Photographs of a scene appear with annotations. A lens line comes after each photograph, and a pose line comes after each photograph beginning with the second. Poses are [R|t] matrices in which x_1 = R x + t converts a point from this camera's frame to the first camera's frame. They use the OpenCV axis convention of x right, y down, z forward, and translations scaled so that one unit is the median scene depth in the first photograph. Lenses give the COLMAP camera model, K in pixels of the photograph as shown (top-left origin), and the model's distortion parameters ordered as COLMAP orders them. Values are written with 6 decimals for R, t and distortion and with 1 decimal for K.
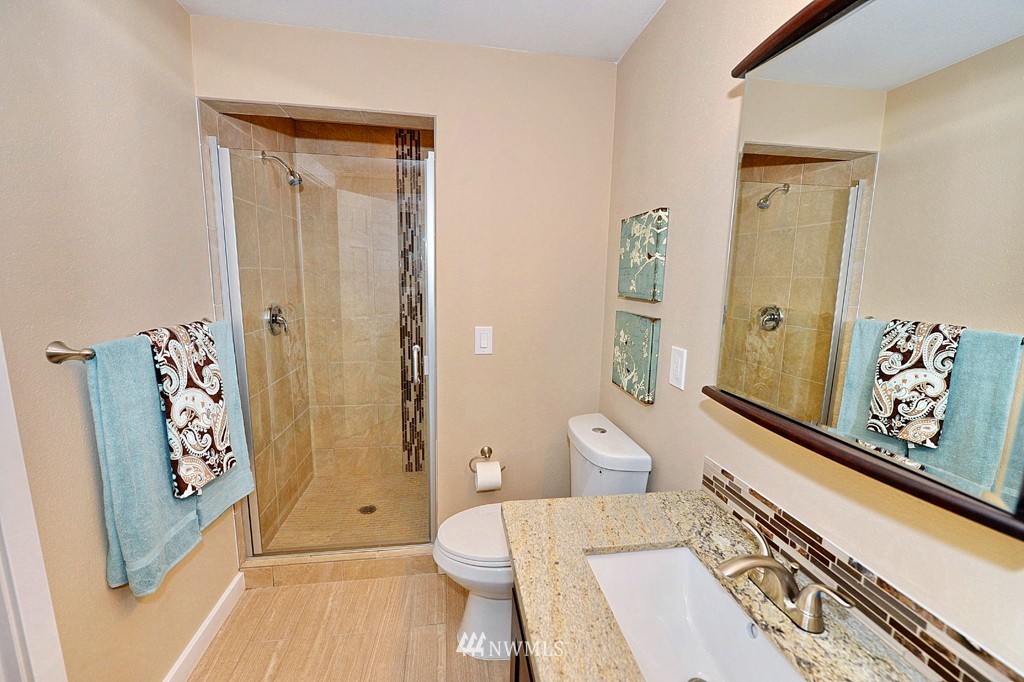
lens RADIAL K [[402.8, 0, 512.4], [0, 402.8, 339.9], [0, 0, 1]] dist [-0.006821, -0.000245]
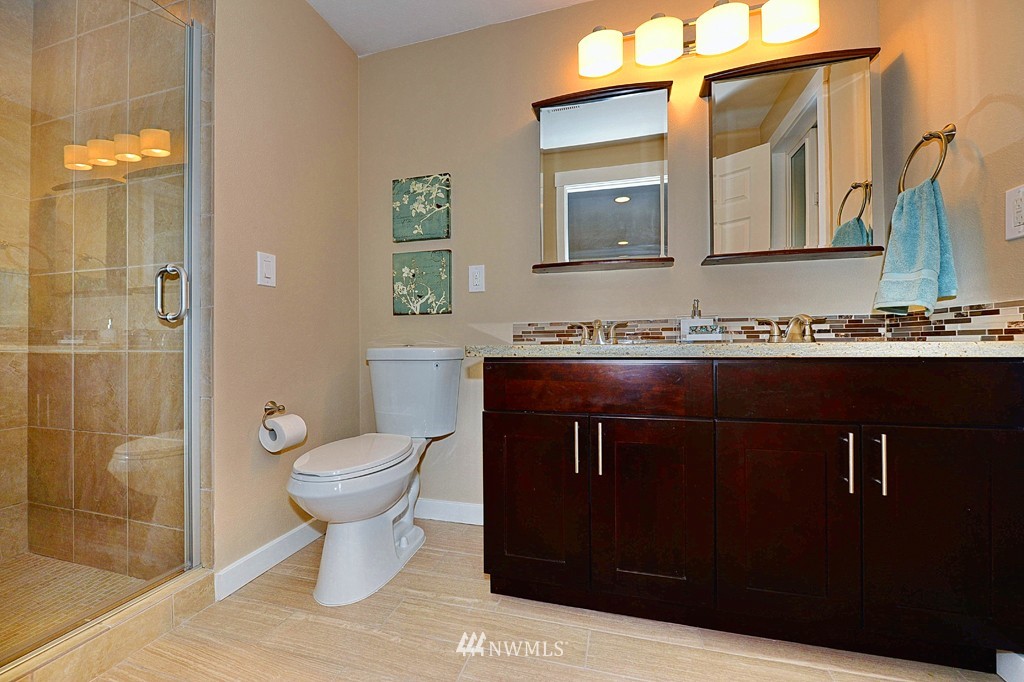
lens RADIAL K [[402.8, 0, 511.1], [0, 402.8, 339.0], [0, 0, 1]] dist [-0.006821, -0.000245]
pose [[0.424470, -0.023730, 0.905131, -0.765684], [0.154869, 0.986828, -0.046756, 0.324403], [-0.892099, 0.160023, 0.422553, 0.245845]]
